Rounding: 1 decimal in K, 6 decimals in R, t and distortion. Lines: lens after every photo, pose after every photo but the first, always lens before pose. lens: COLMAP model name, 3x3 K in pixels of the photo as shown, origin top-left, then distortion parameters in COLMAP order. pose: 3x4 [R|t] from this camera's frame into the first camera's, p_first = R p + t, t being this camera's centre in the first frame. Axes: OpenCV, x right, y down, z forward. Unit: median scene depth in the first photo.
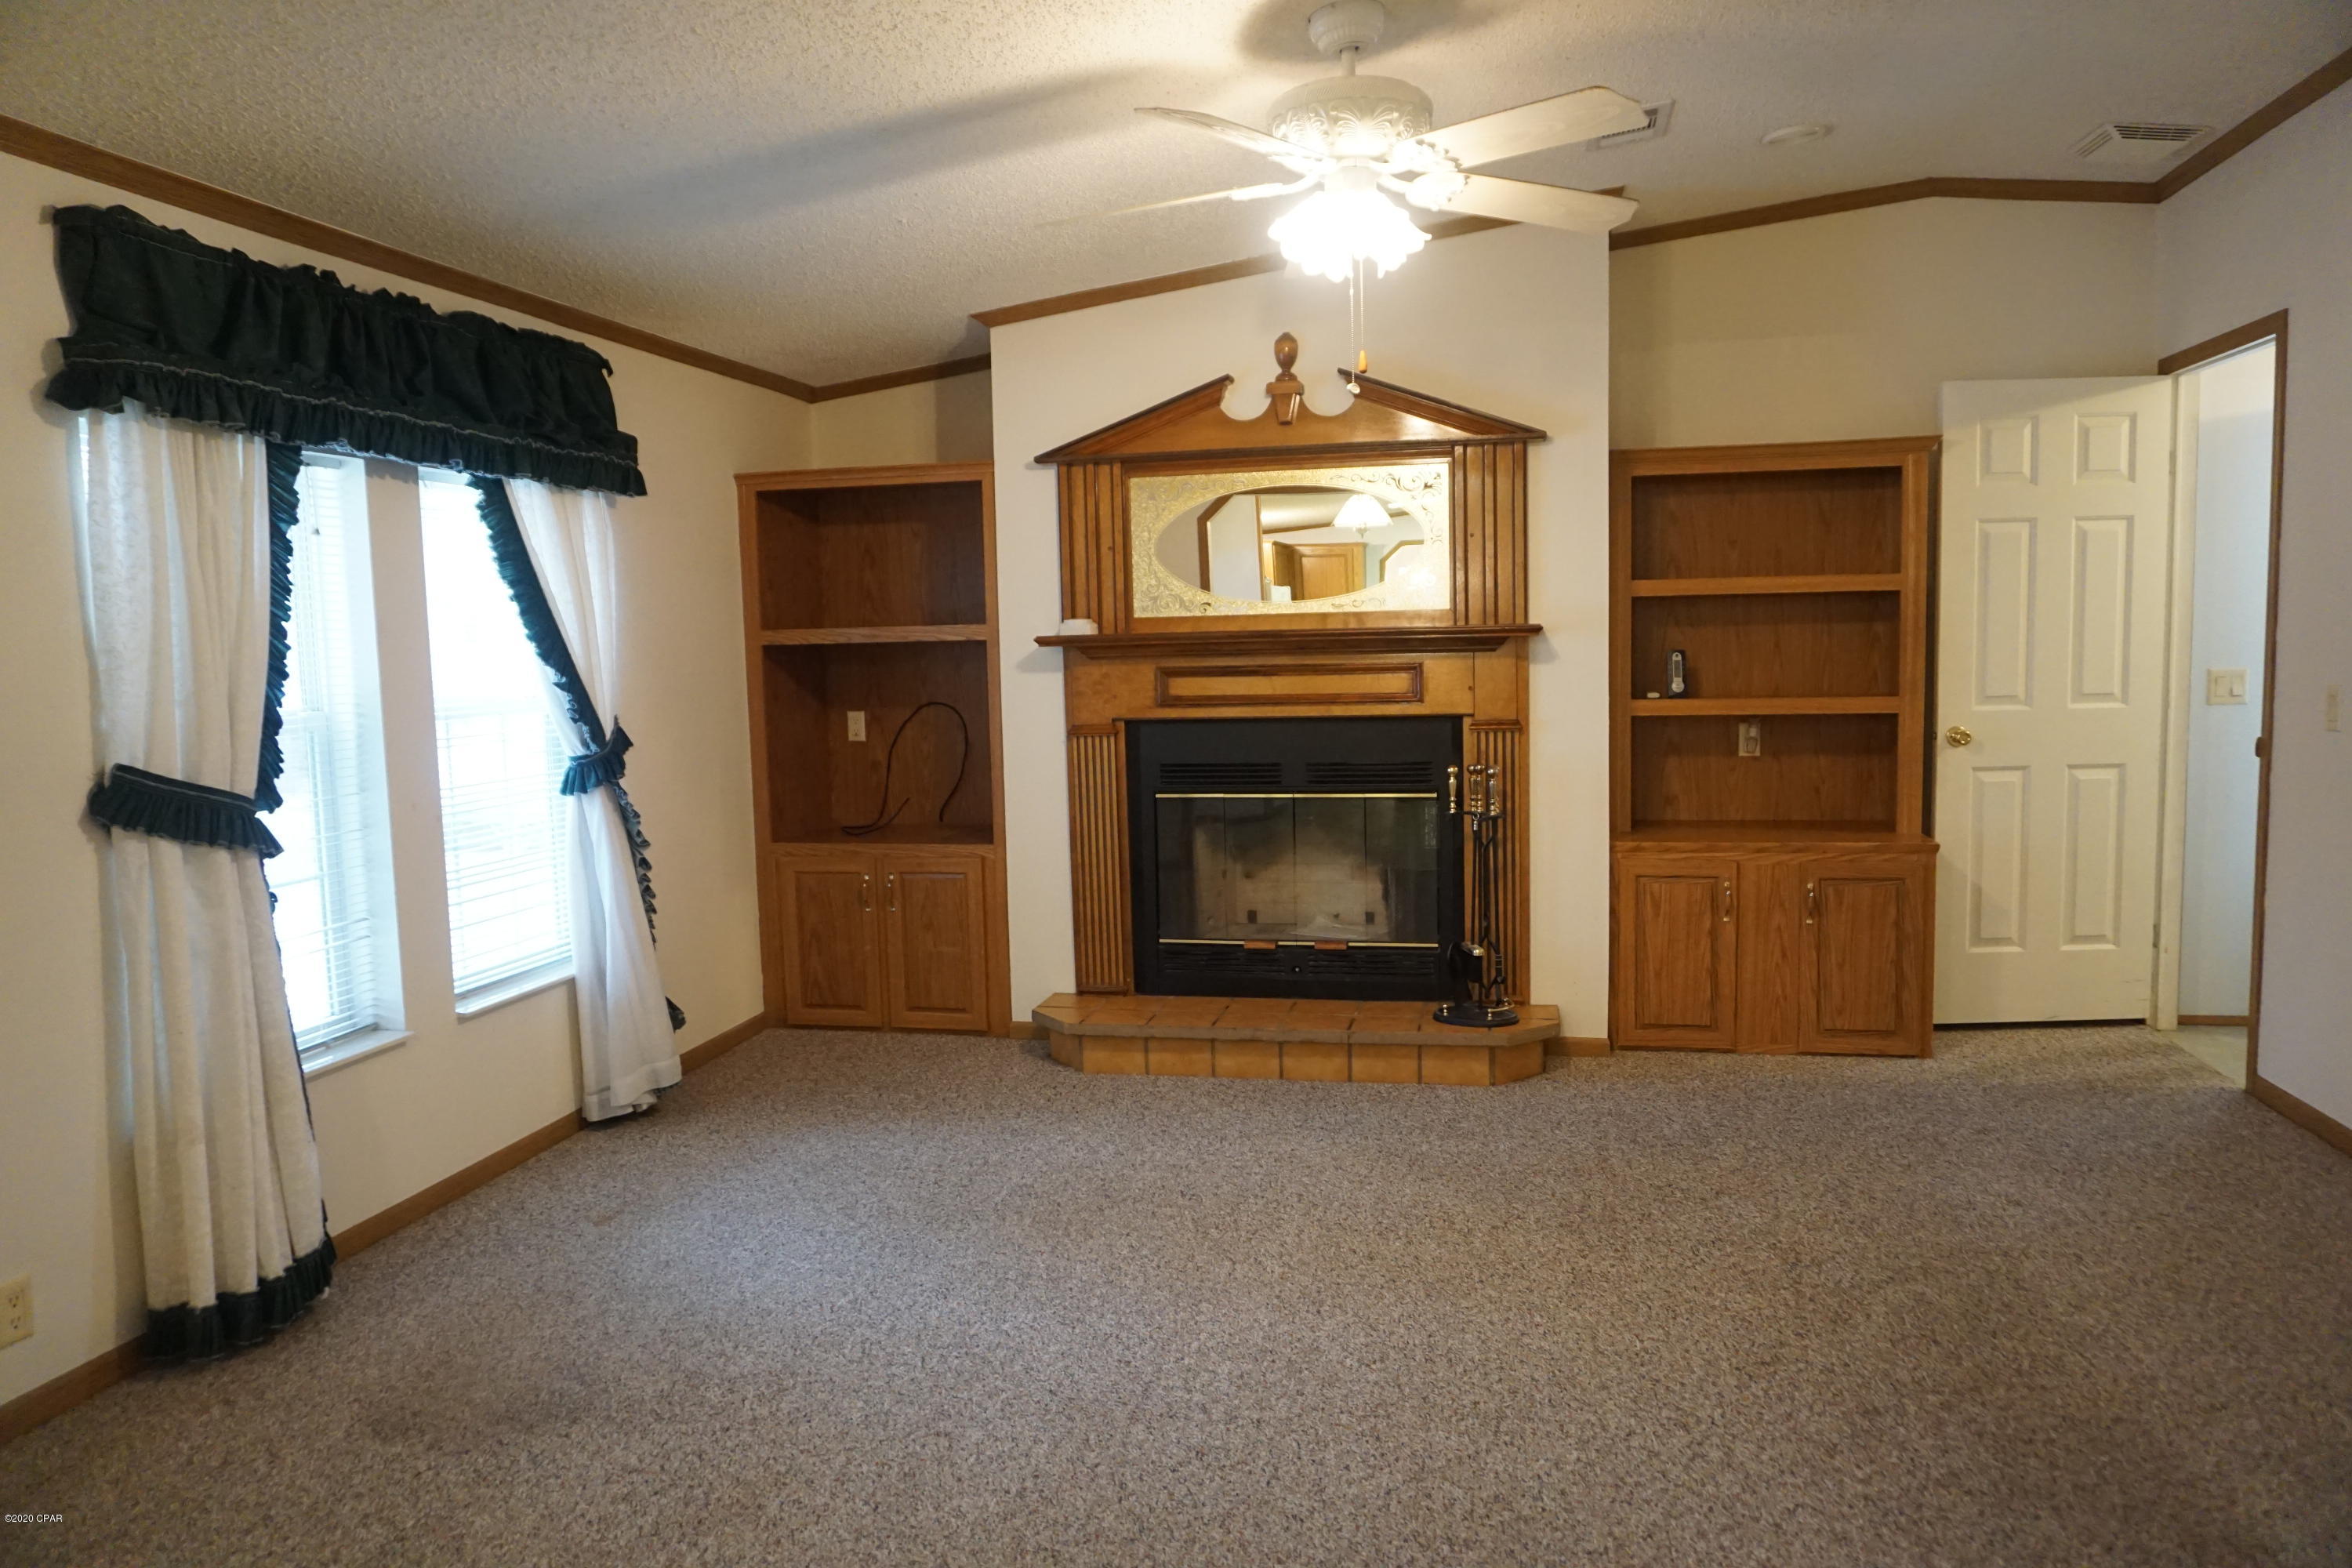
lens RADIAL K [[1564.6, 0, 1170.2], [0, 1564.6, 776.0], [0, 0, 1]] dist [-0.049251, 0.034515]
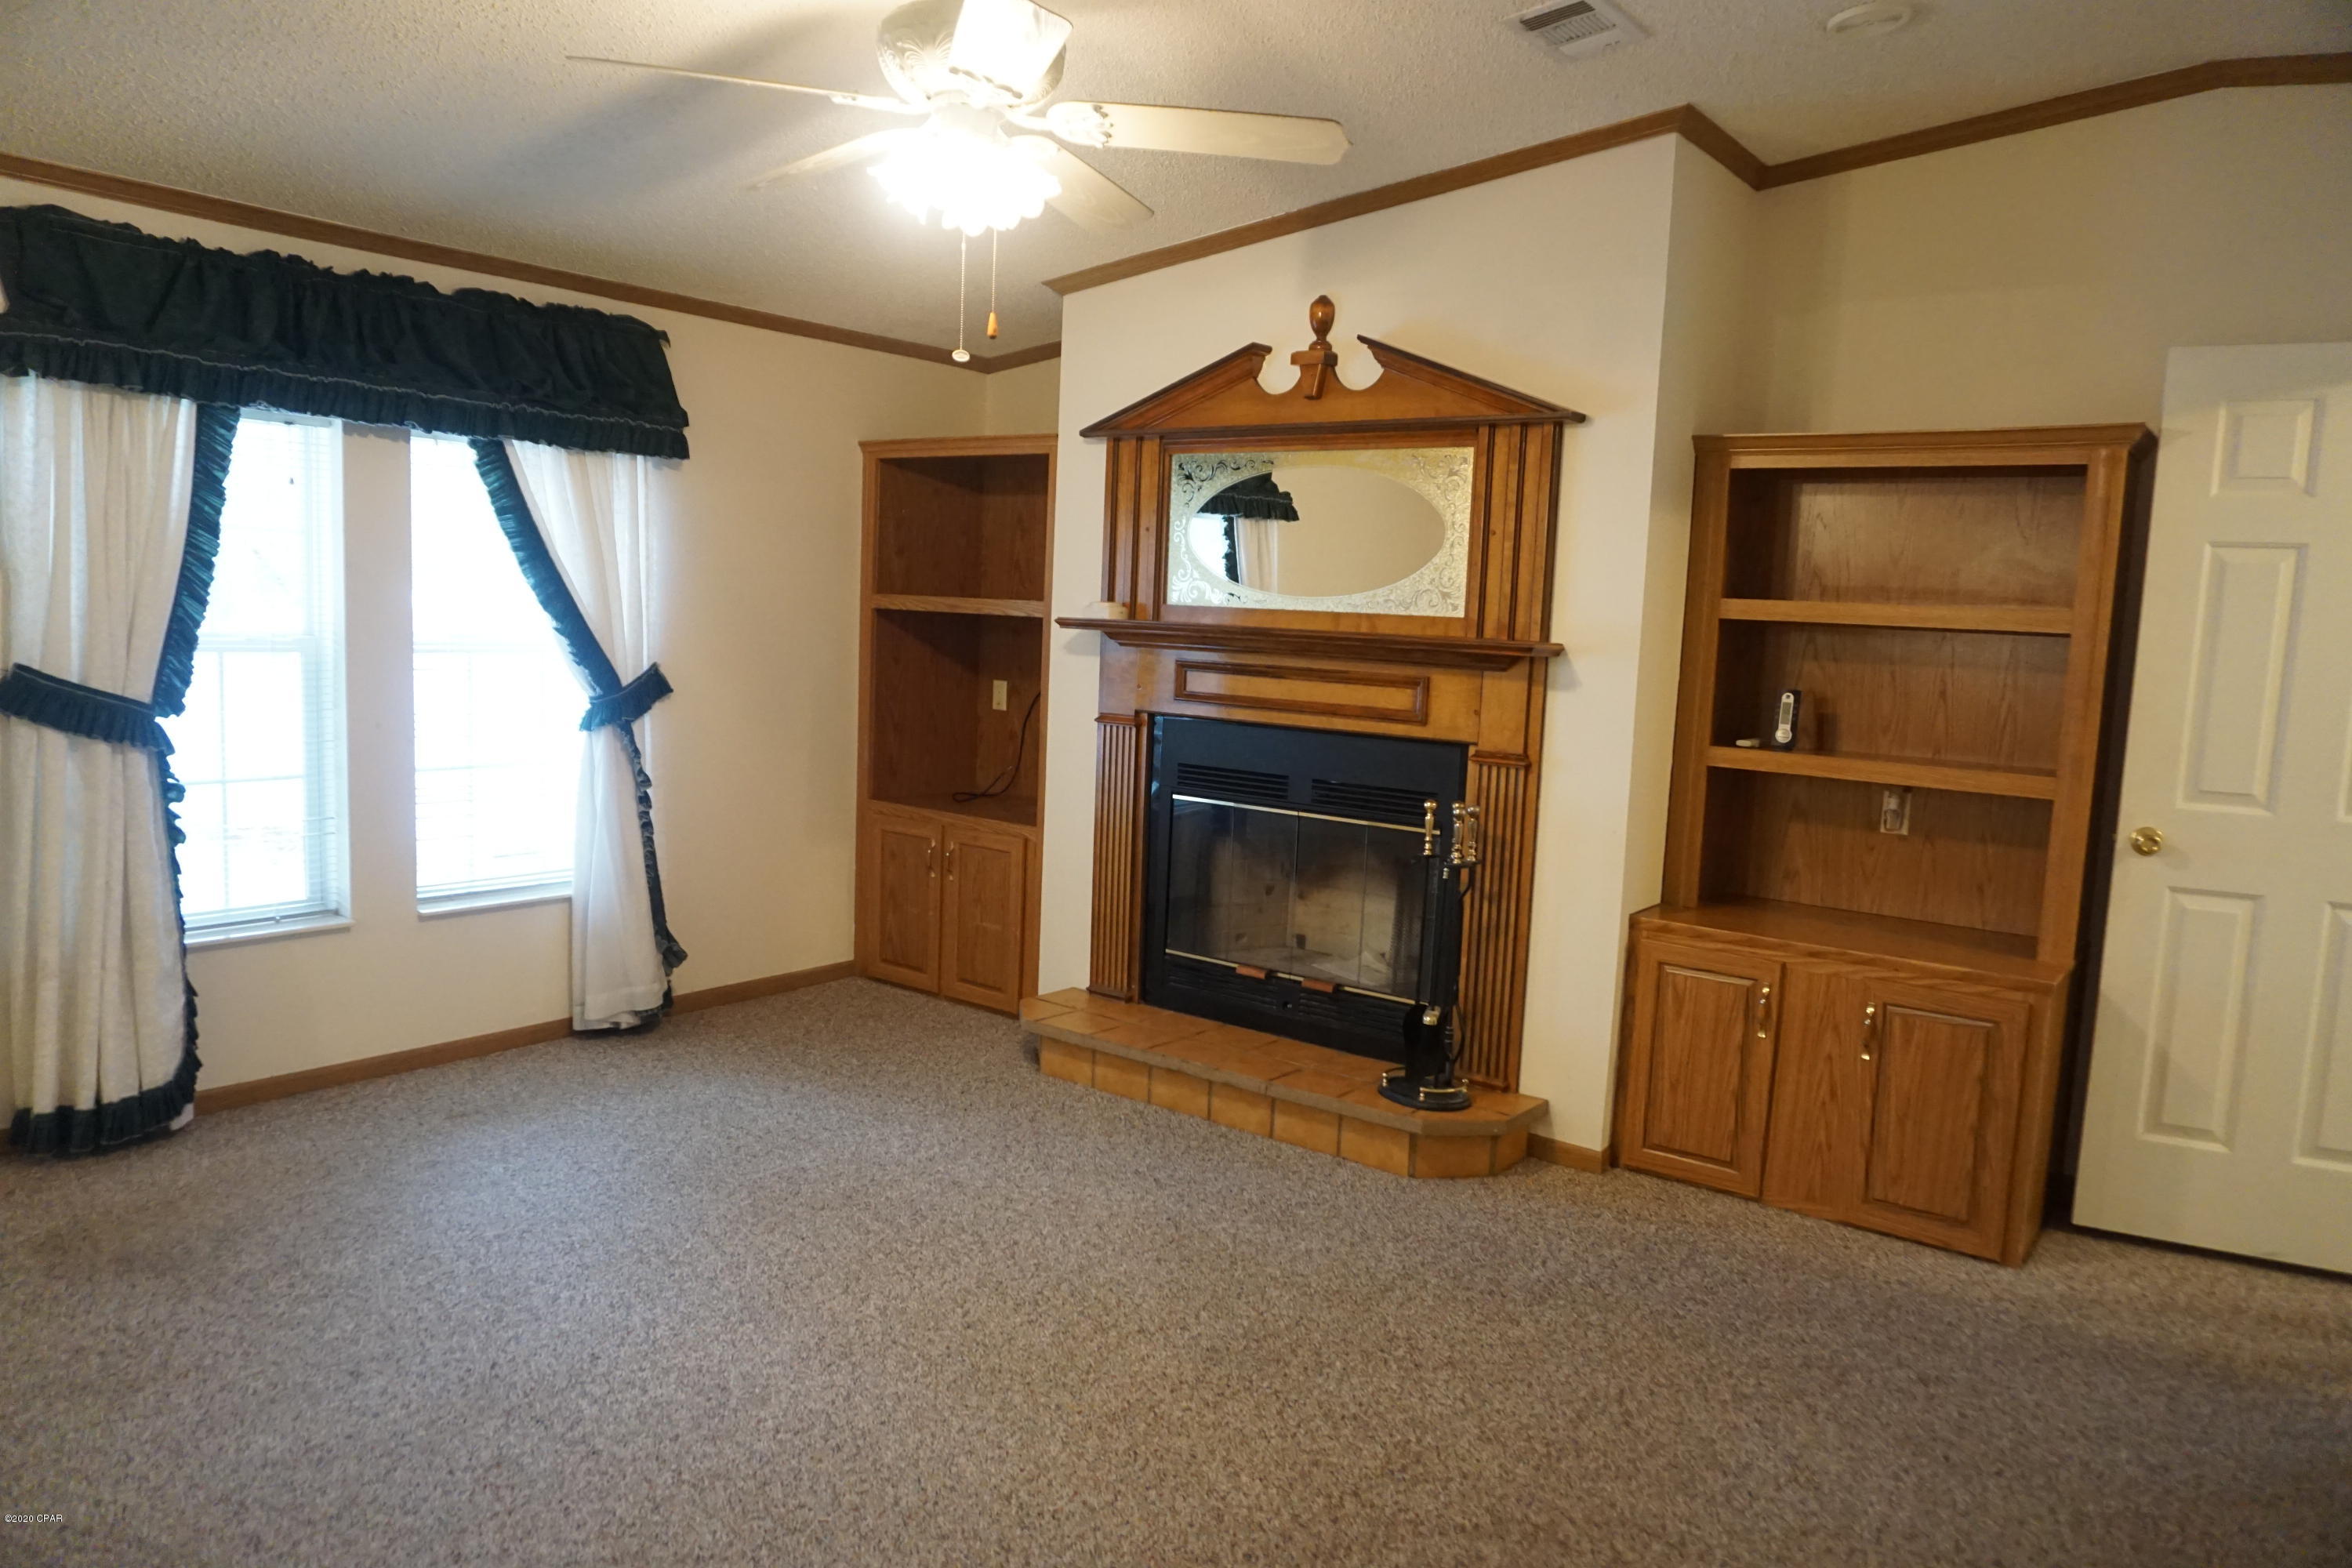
lens RADIAL K [[1564.6, 0, 1170.2], [0, 1564.6, 776.0], [0, 0, 1]] dist [-0.049251, 0.034515]
pose [[0.903988, 0.109995, -0.413167, 0.397707], [-0.103980, 0.993887, 0.037095, -0.035829], [0.414722, 0.009428, 0.909899, 0.158890]]
